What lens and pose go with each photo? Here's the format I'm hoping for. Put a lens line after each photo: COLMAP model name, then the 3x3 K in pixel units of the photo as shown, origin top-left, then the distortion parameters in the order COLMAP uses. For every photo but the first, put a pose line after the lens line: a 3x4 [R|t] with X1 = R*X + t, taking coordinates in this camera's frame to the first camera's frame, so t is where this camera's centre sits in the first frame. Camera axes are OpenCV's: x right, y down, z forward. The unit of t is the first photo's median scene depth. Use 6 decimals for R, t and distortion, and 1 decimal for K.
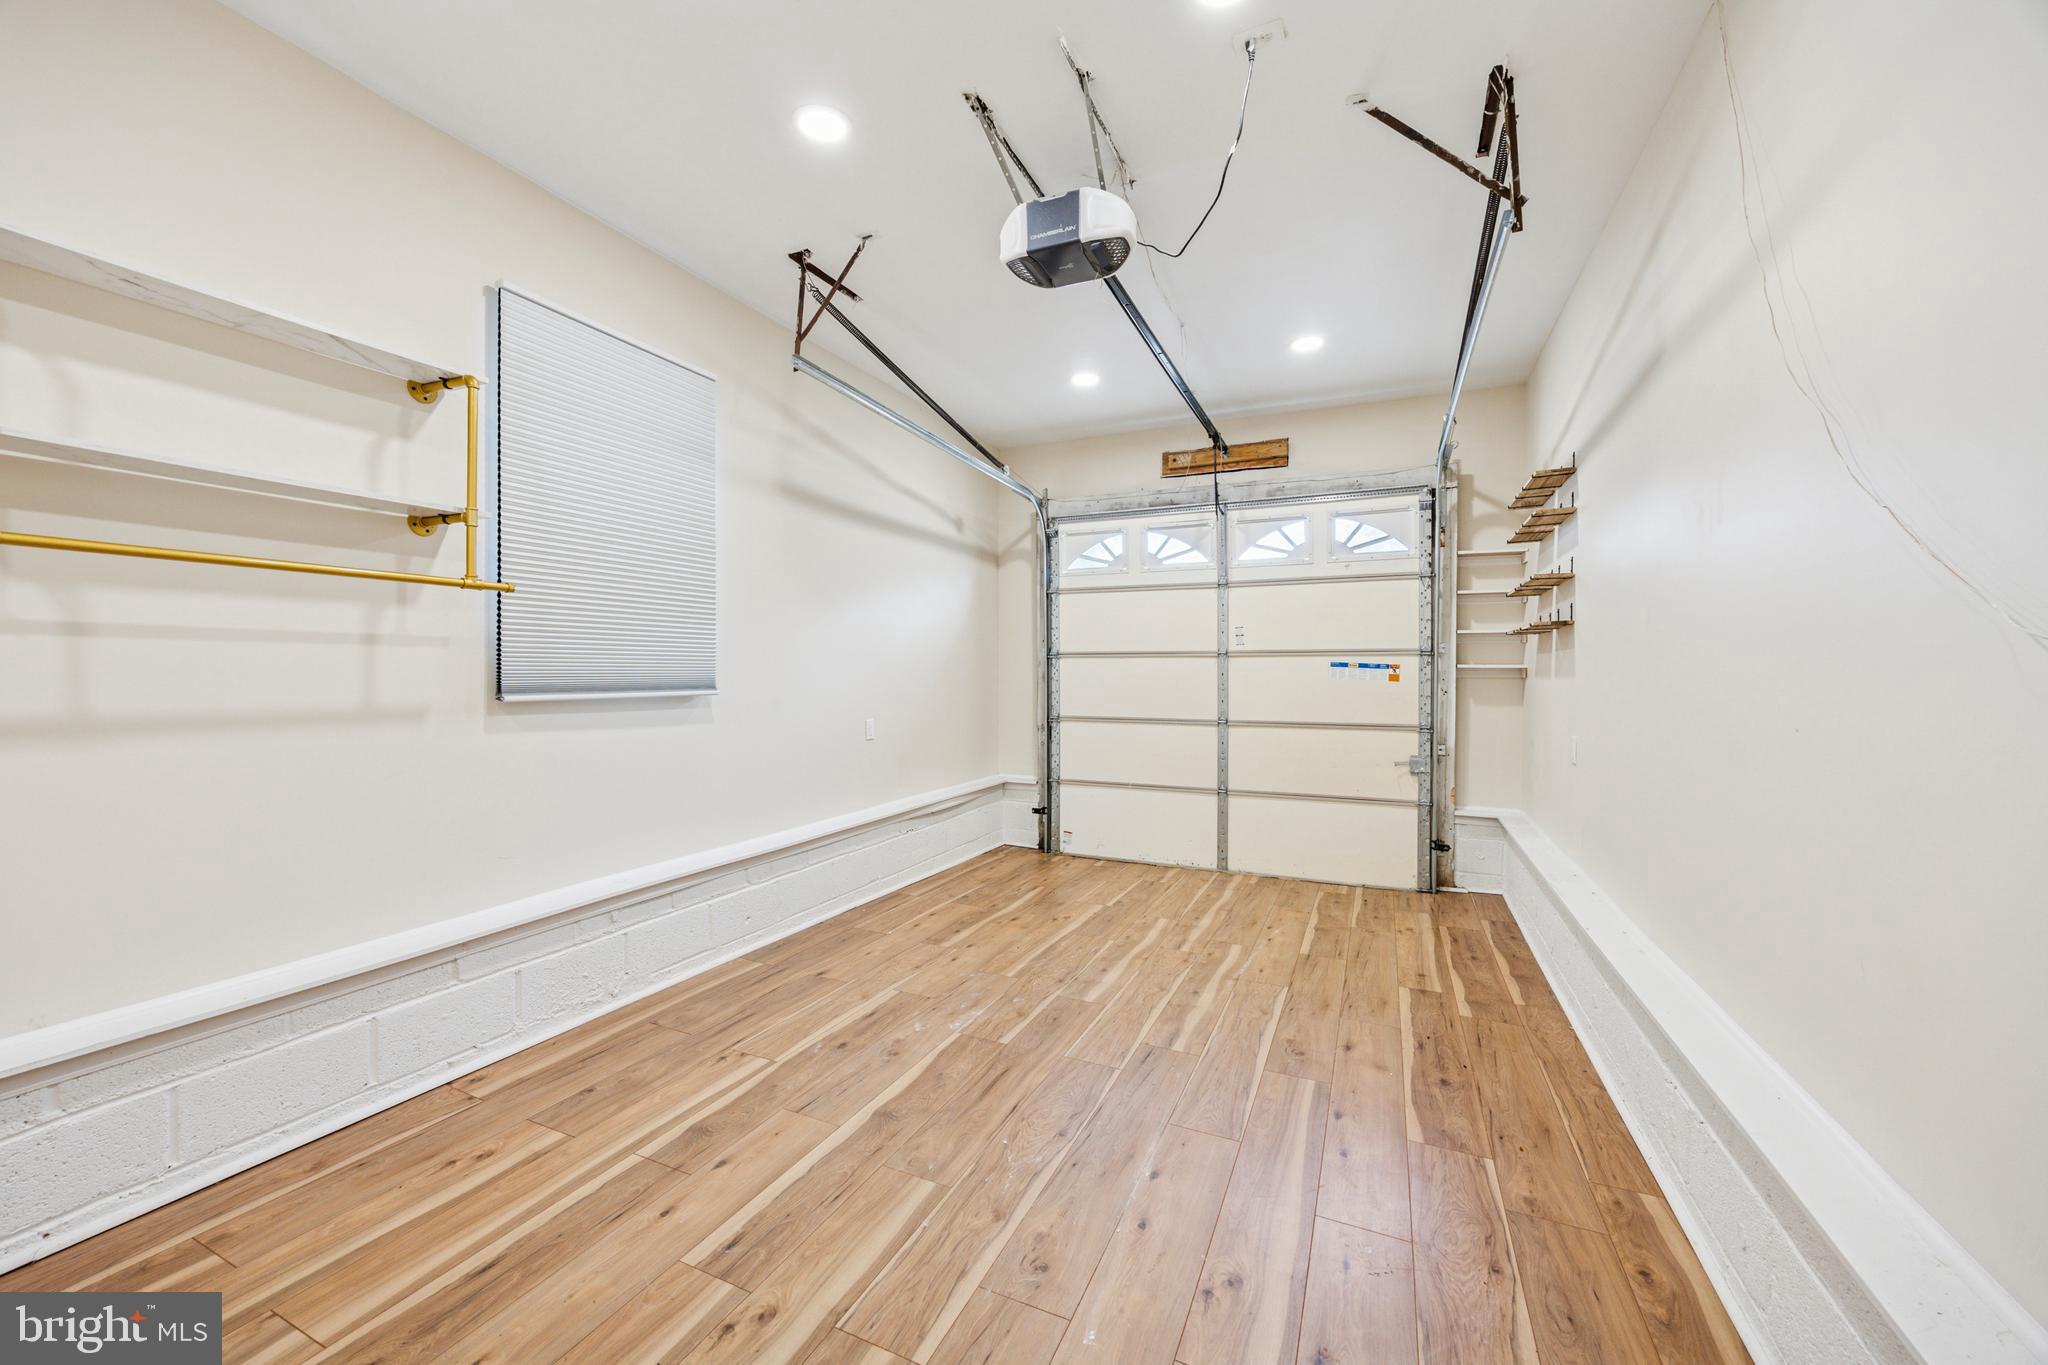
lens RADIAL K [[797.8, 0, 1012.7], [0, 797.8, 679.1], [0, 0, 1]] dist [-0.001881, 0.000245]
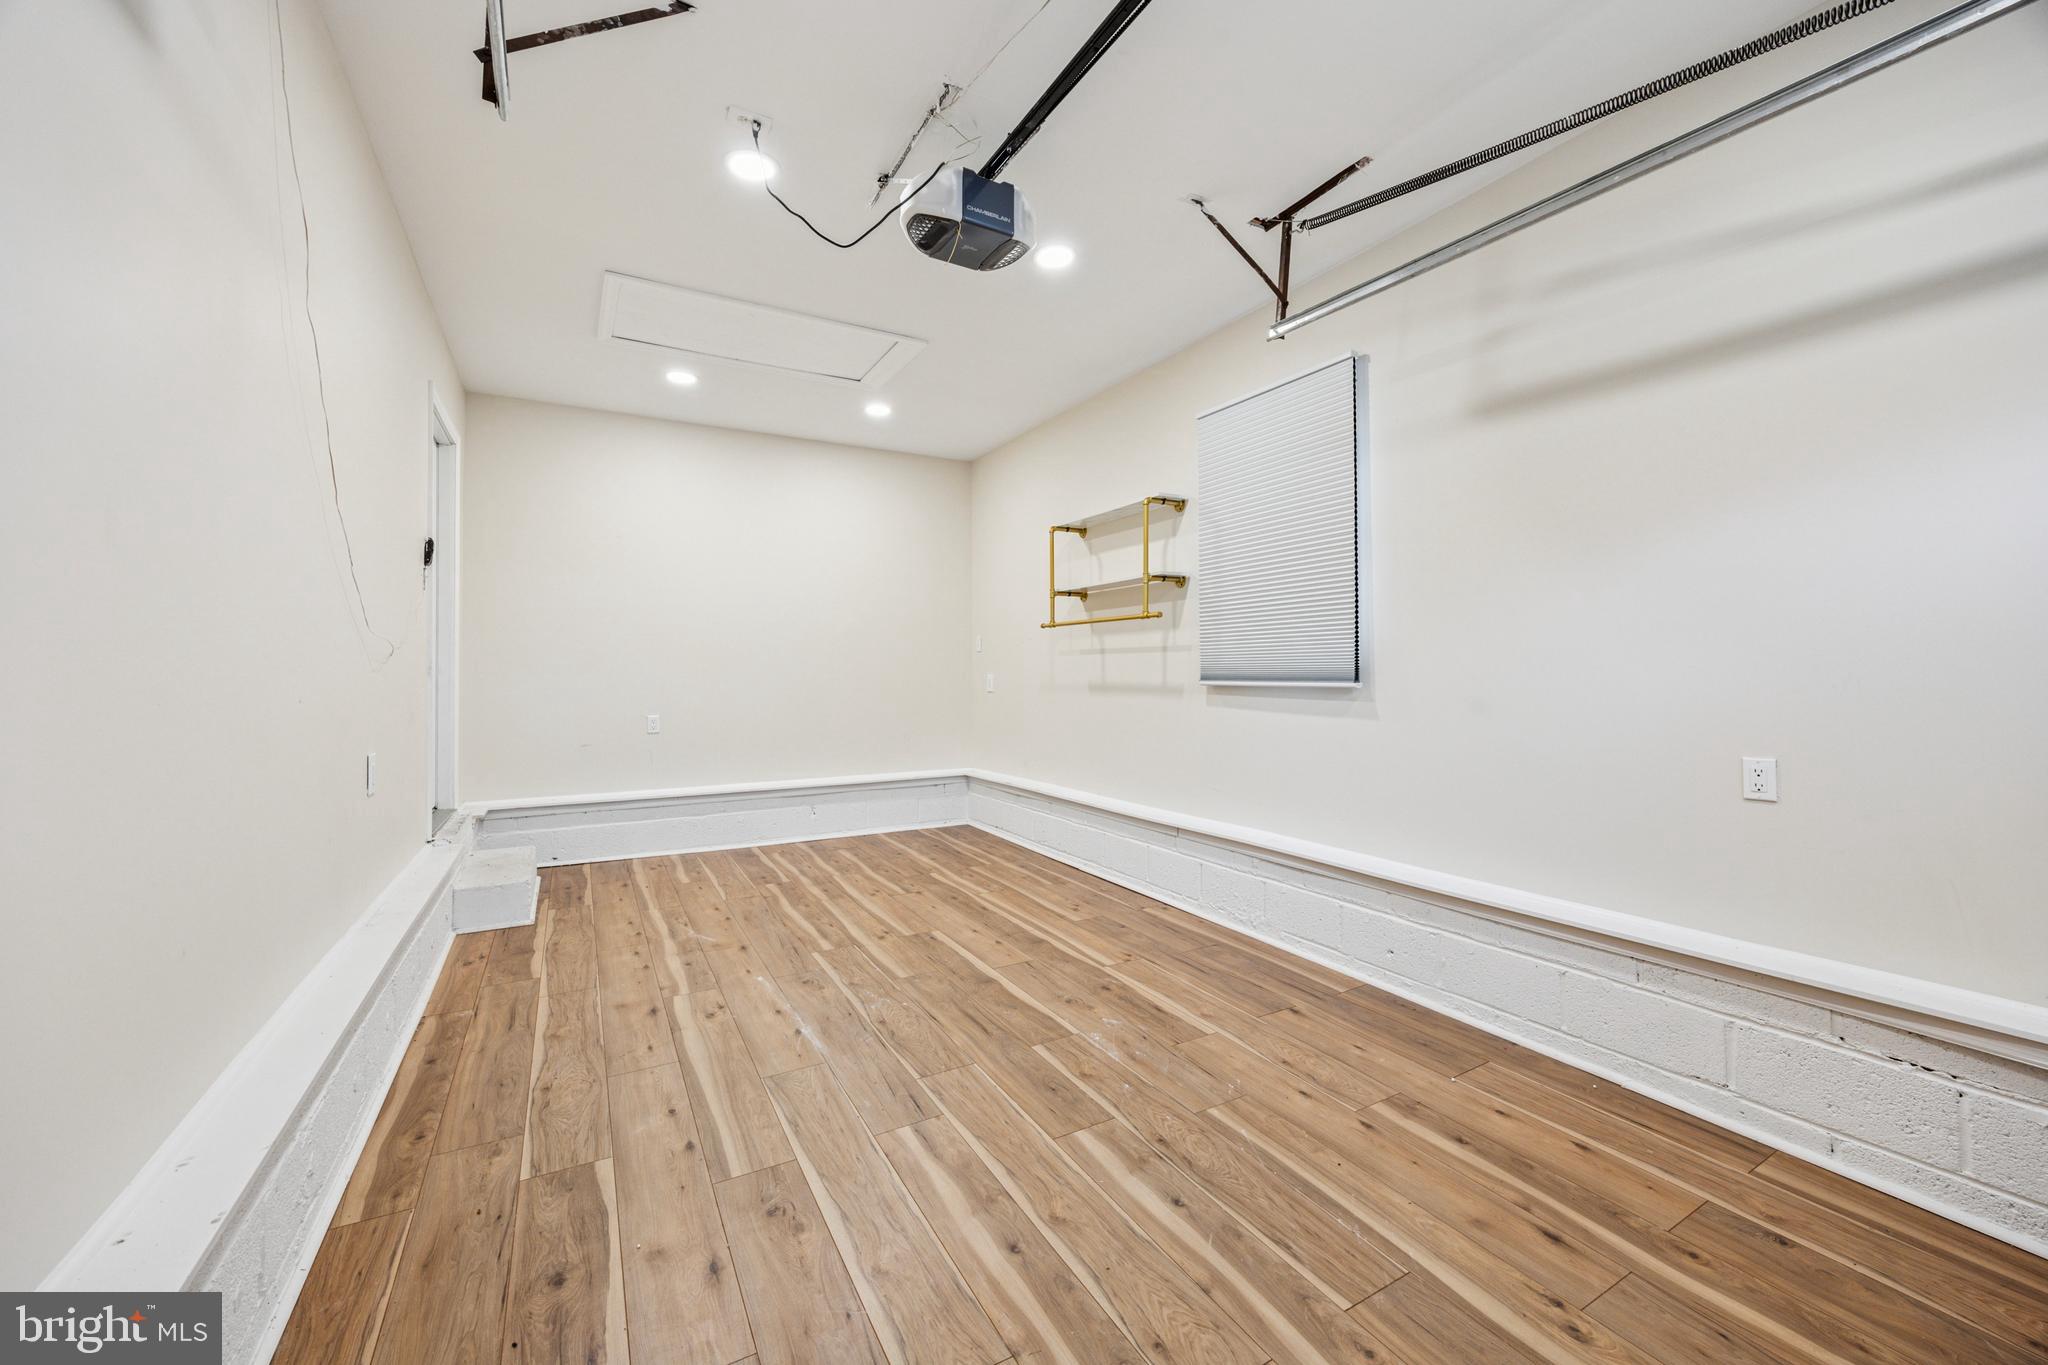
lens RADIAL K [[797.8, 0, 1012.7], [0, 797.8, 679.1], [0, 0, 1]] dist [-0.001881, 0.000245]
pose [[-0.591937, 0.001438, -0.805983, 0.808127], [-0.009069, 0.999923, 0.008445, 0.006850], [0.805933, 0.012308, -0.591878, 1.603772]]
